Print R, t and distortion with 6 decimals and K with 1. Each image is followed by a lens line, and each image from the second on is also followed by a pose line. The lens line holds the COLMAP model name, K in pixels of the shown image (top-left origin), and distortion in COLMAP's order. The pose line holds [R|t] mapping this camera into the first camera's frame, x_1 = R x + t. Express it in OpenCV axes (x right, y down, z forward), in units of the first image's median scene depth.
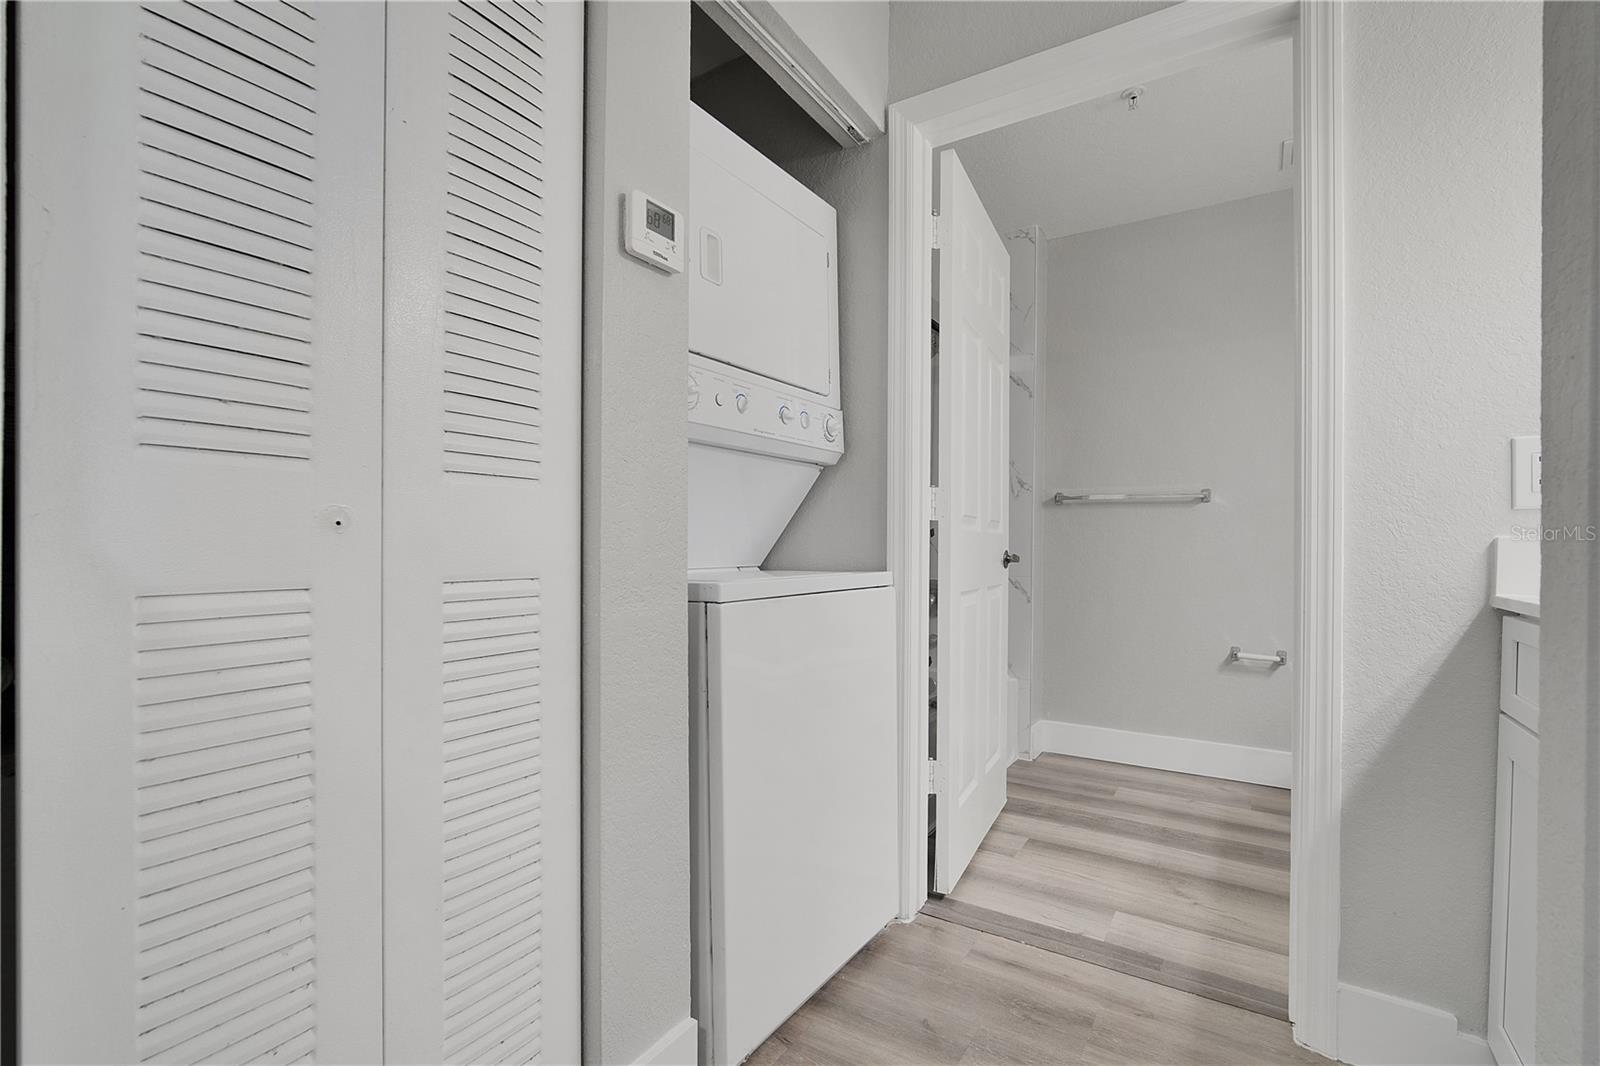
lens RADIAL K [[705.3, 0, 798.9], [0, 705.3, 541.4], [0, 0, 1]] dist [-0.009404, 0.001029]
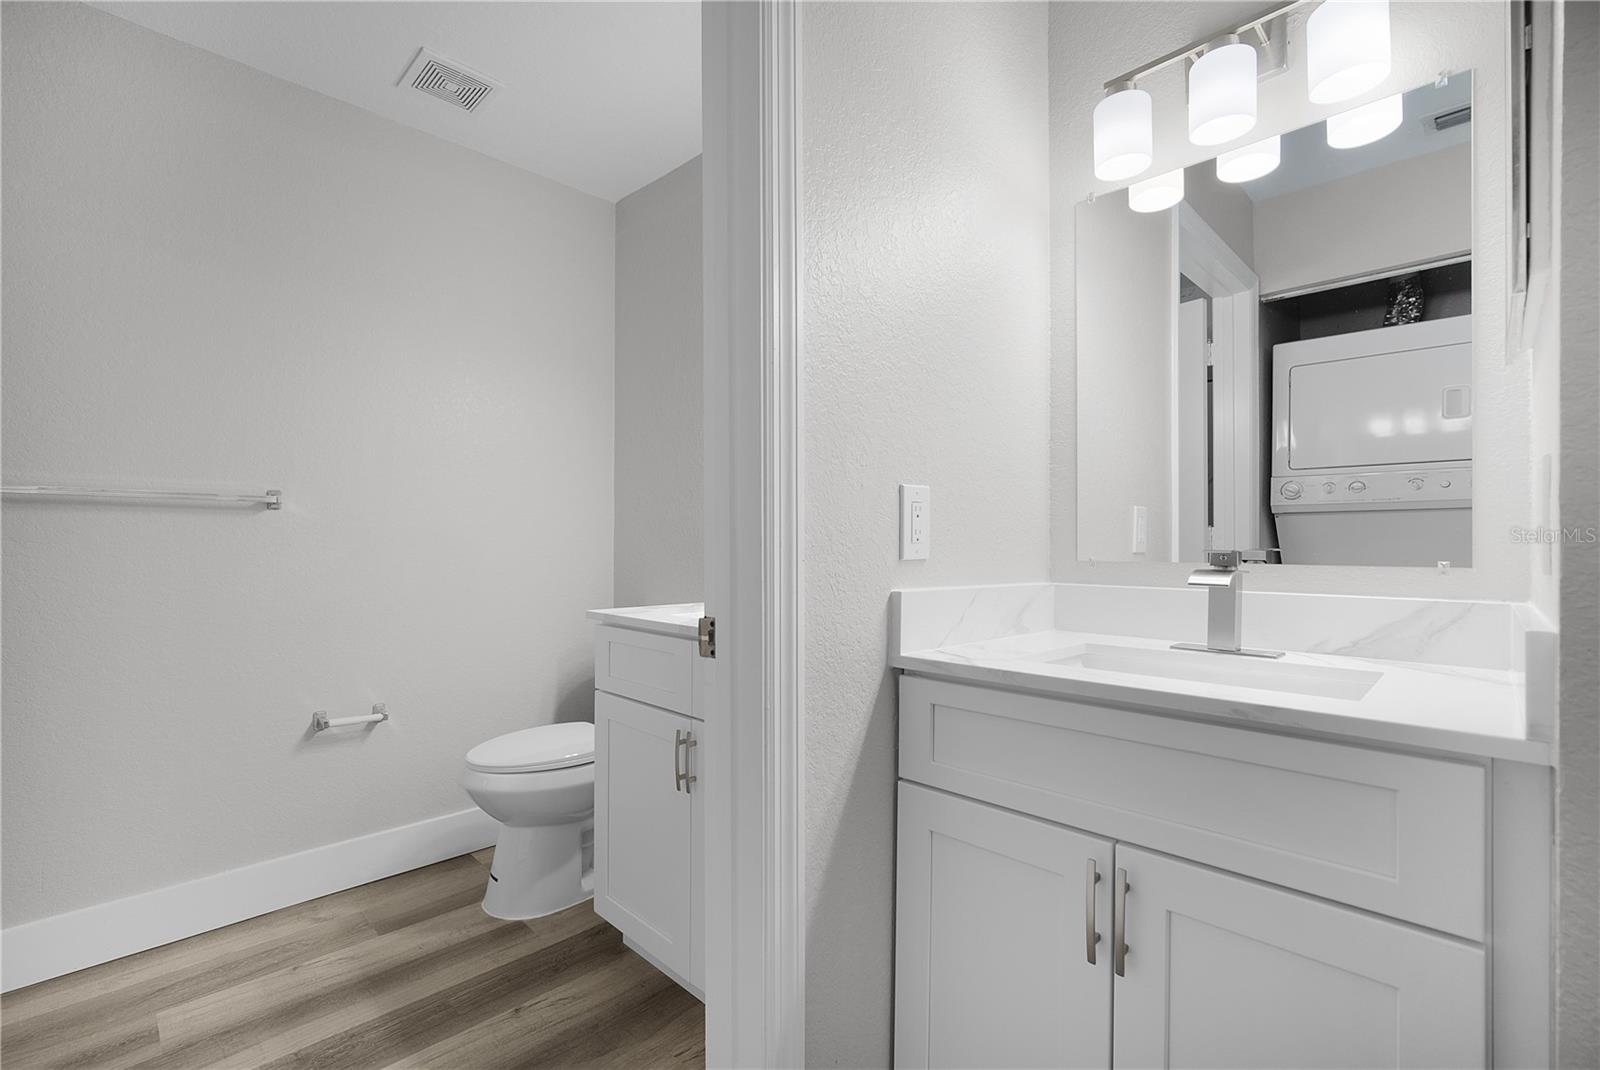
lens RADIAL K [[705.3, 0, 801.2], [0, 705.3, 541.2], [0, 0, 1]] dist [-0.009404, 0.001029]
pose [[0.218508, -0.005070, 0.975822, 0.025827], [-0.000655, 0.999986, 0.005342, -0.030770], [-0.975835, -0.001806, 0.218502, 0.372594]]
